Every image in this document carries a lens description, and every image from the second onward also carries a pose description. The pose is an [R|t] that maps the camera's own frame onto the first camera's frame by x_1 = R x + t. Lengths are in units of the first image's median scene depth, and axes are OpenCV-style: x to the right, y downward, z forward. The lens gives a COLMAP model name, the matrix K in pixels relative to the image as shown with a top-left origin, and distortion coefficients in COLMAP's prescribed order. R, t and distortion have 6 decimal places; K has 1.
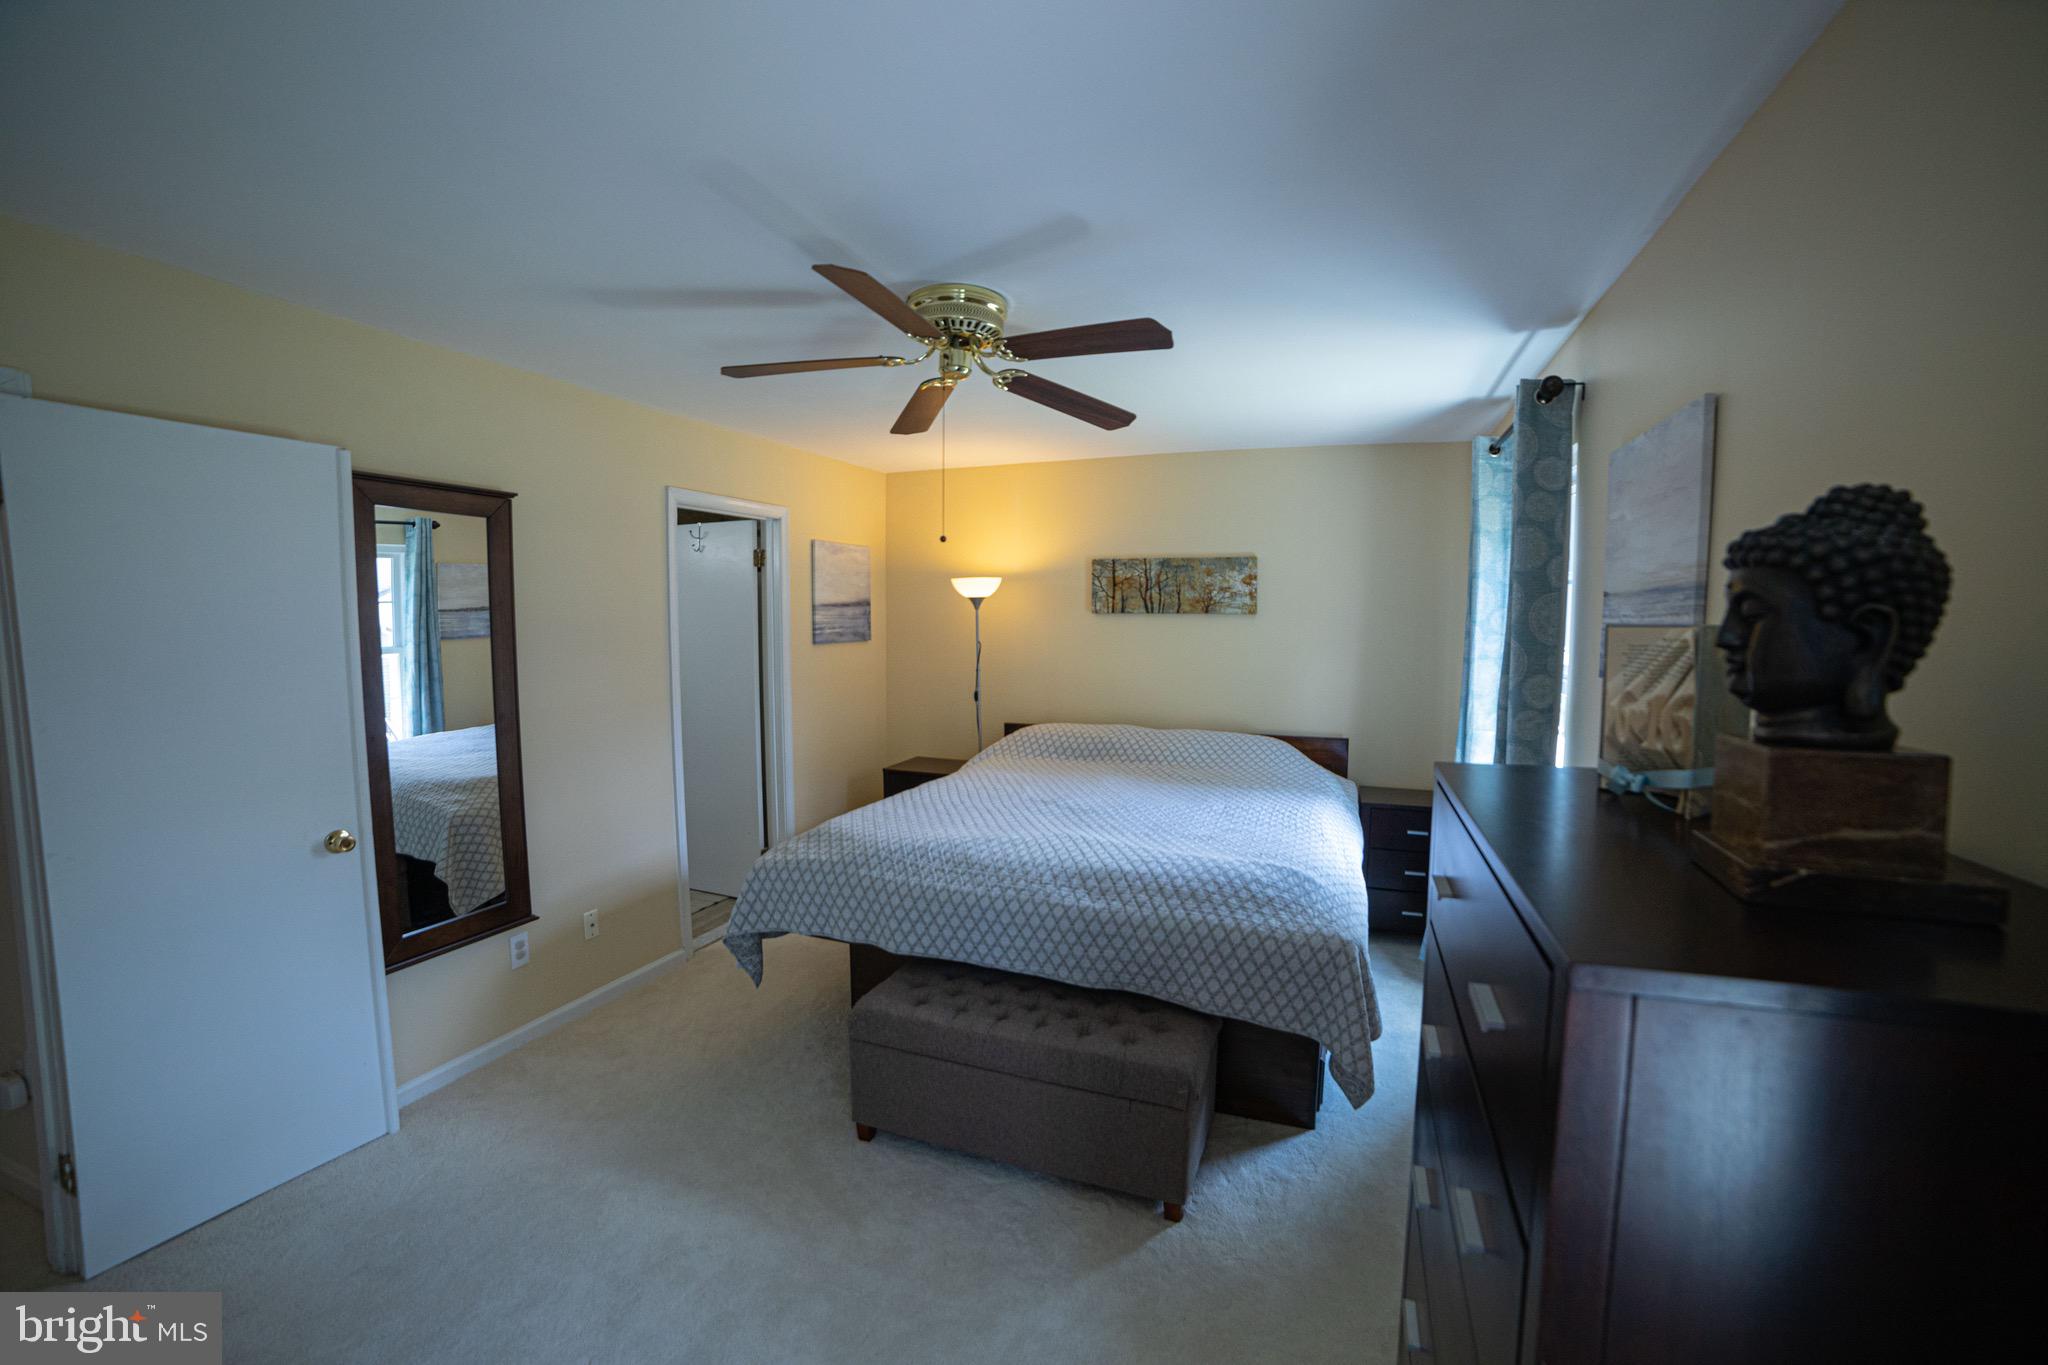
lens RADIAL K [[840.5, 0, 1033.9], [0, 840.5, 697.2], [0, 0, 1]] dist [-0.121923, 0.057795]
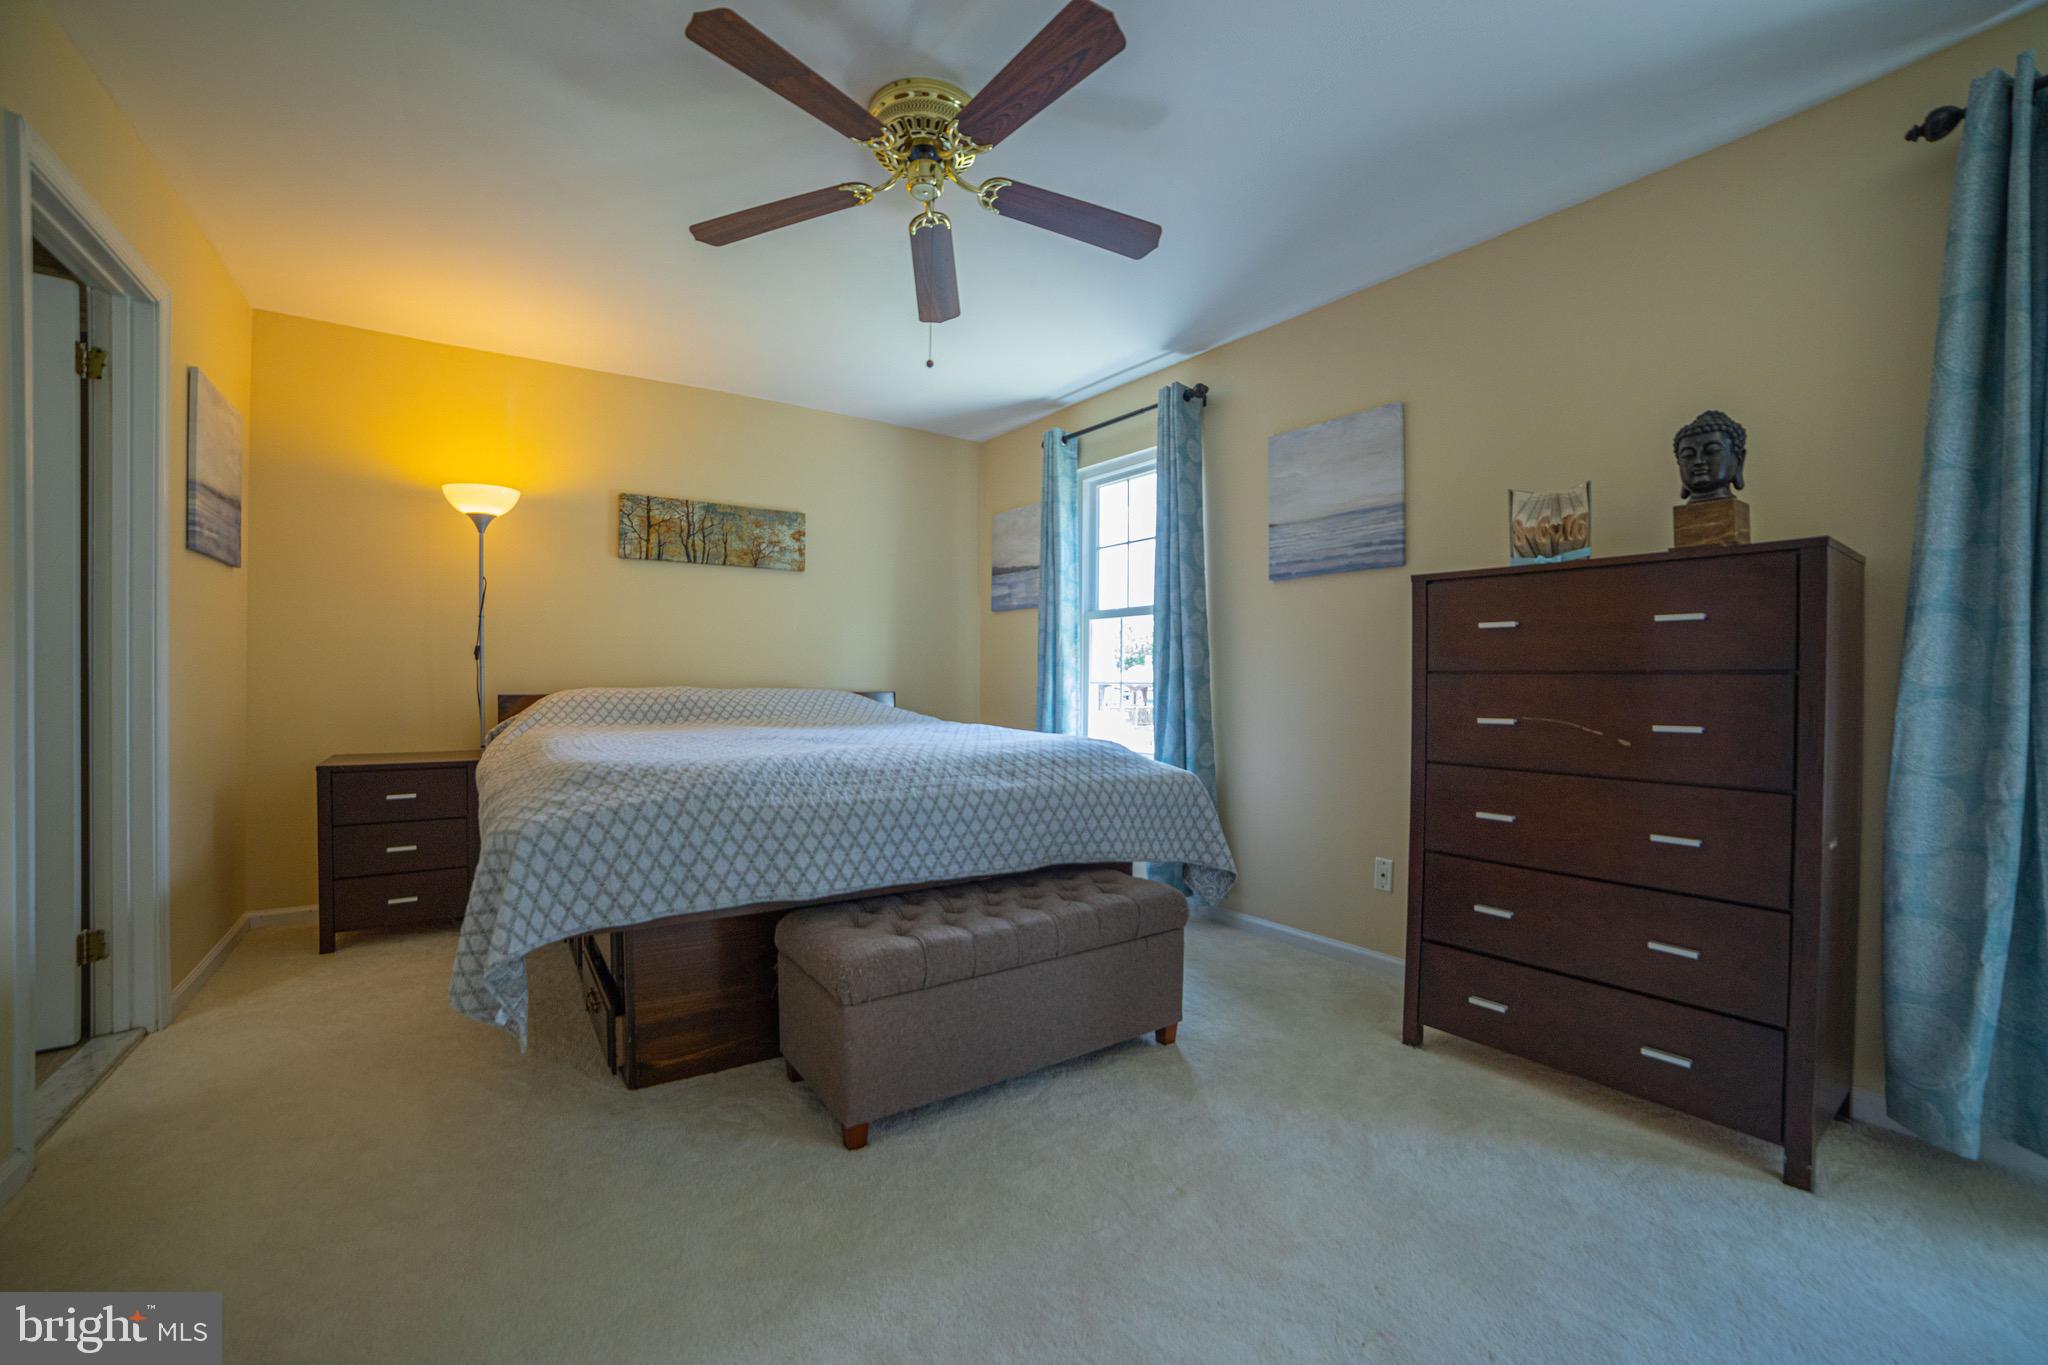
lens RADIAL K [[840.5, 0, 1028.7], [0, 840.5, 693.8], [0, 0, 1]] dist [-0.099722, 0.033604]
pose [[0.551614, -0.010816, 0.834029, -0.412215], [0.075860, 0.996422, -0.037250, 0.102001], [-0.830643, 0.083817, 0.550461, 0.248156]]
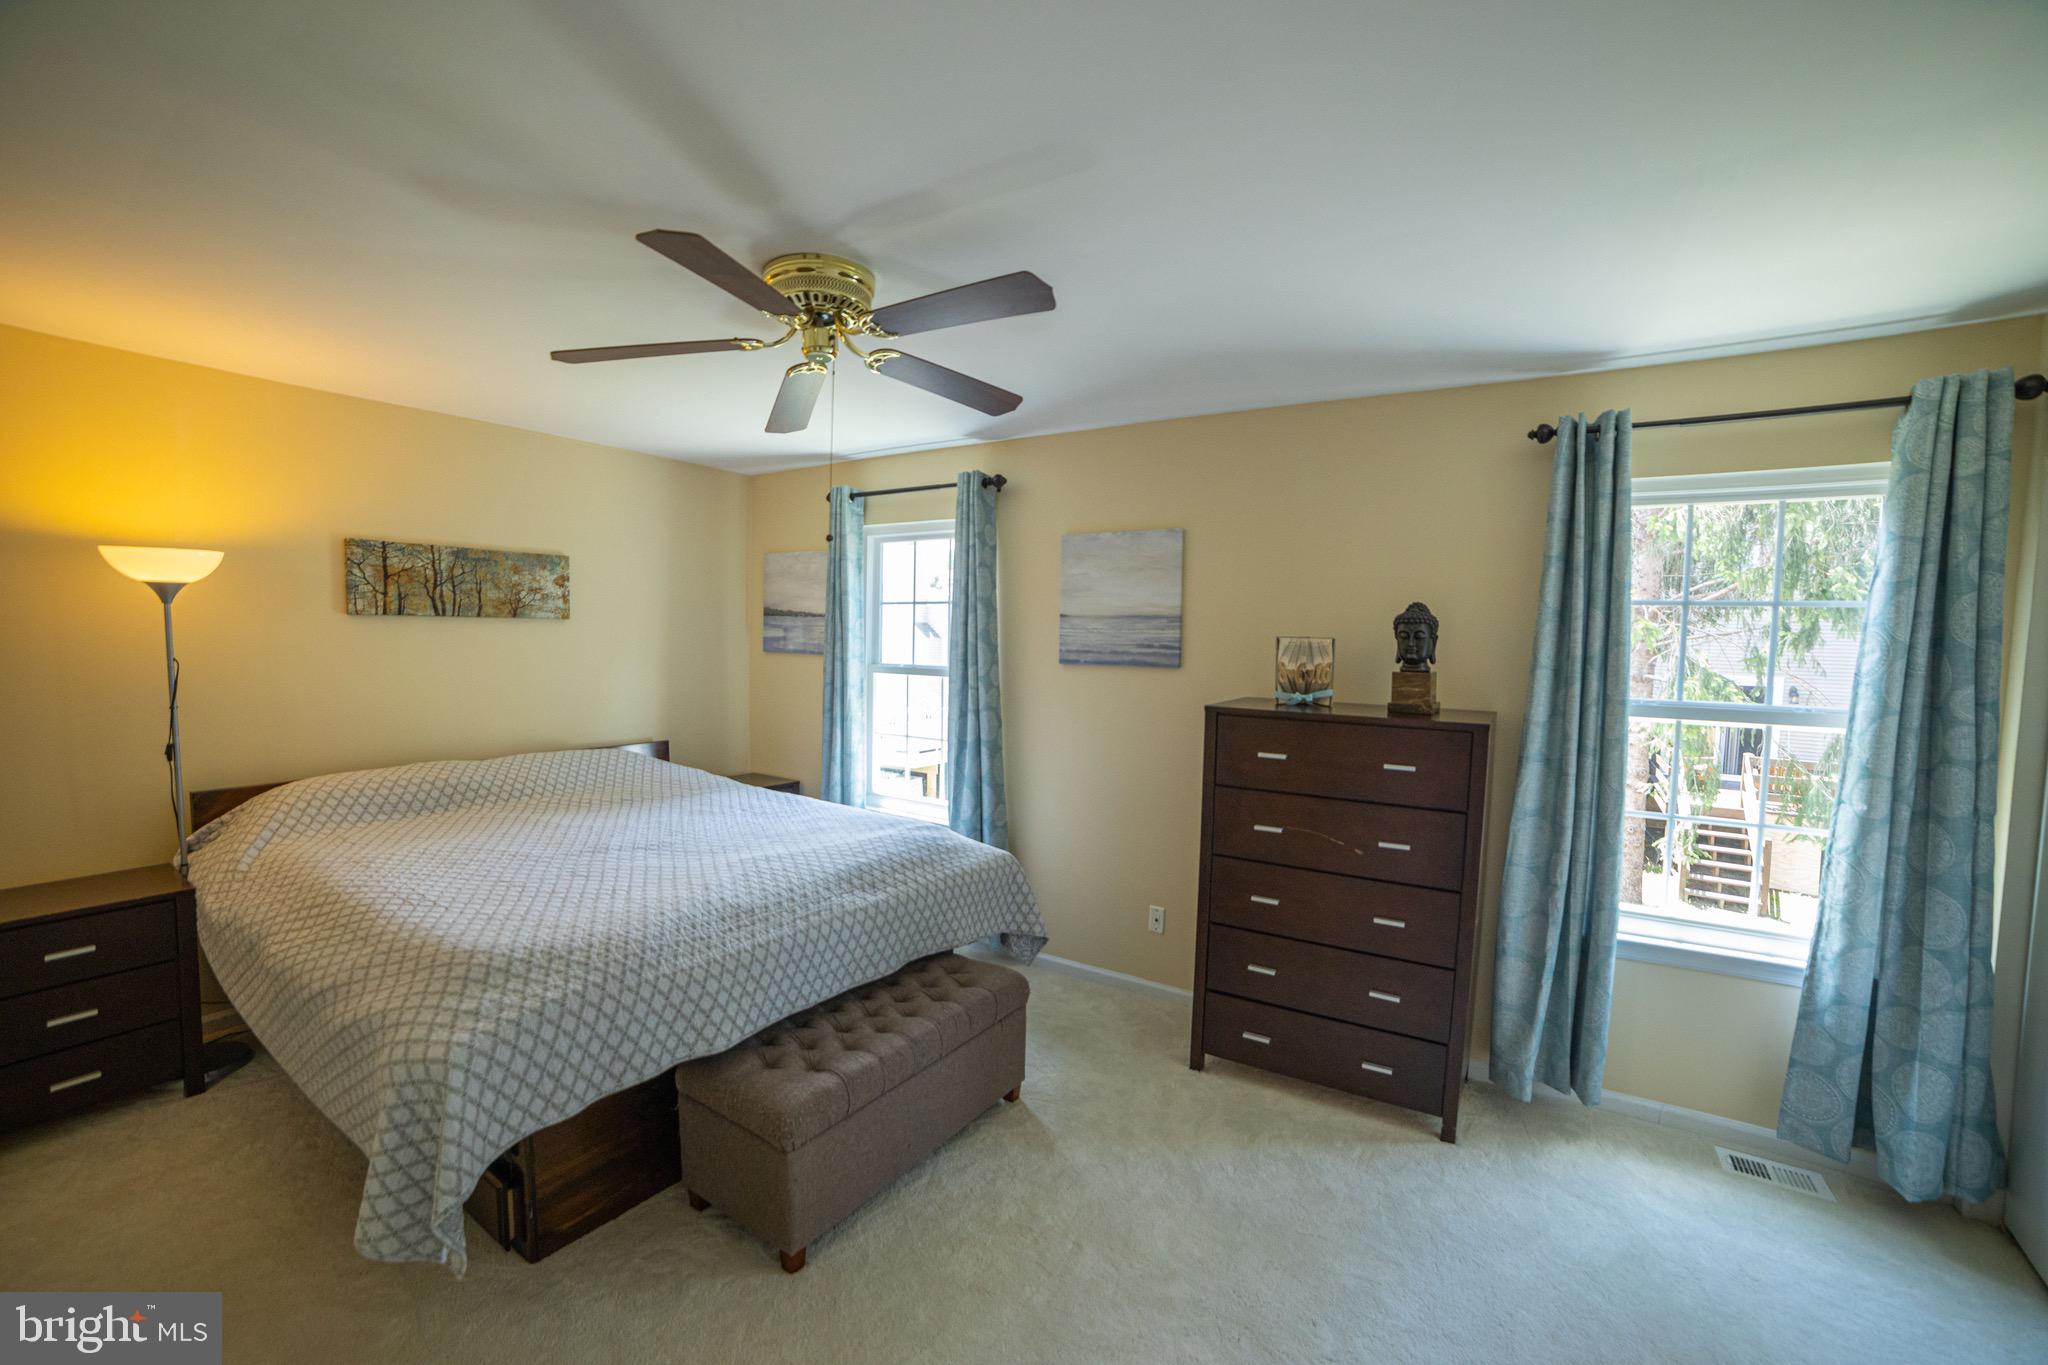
lens RADIAL K [[840.5, 0, 1033.9], [0, 840.5, 697.2], [0, 0, 1]] dist [-0.121923, 0.057795]
pose [[0.199867, -0.072639, 0.977127, -0.508414], [0.073357, 0.995559, 0.059004, -0.029392], [-0.977073, 0.059886, 0.204308, 0.324483]]
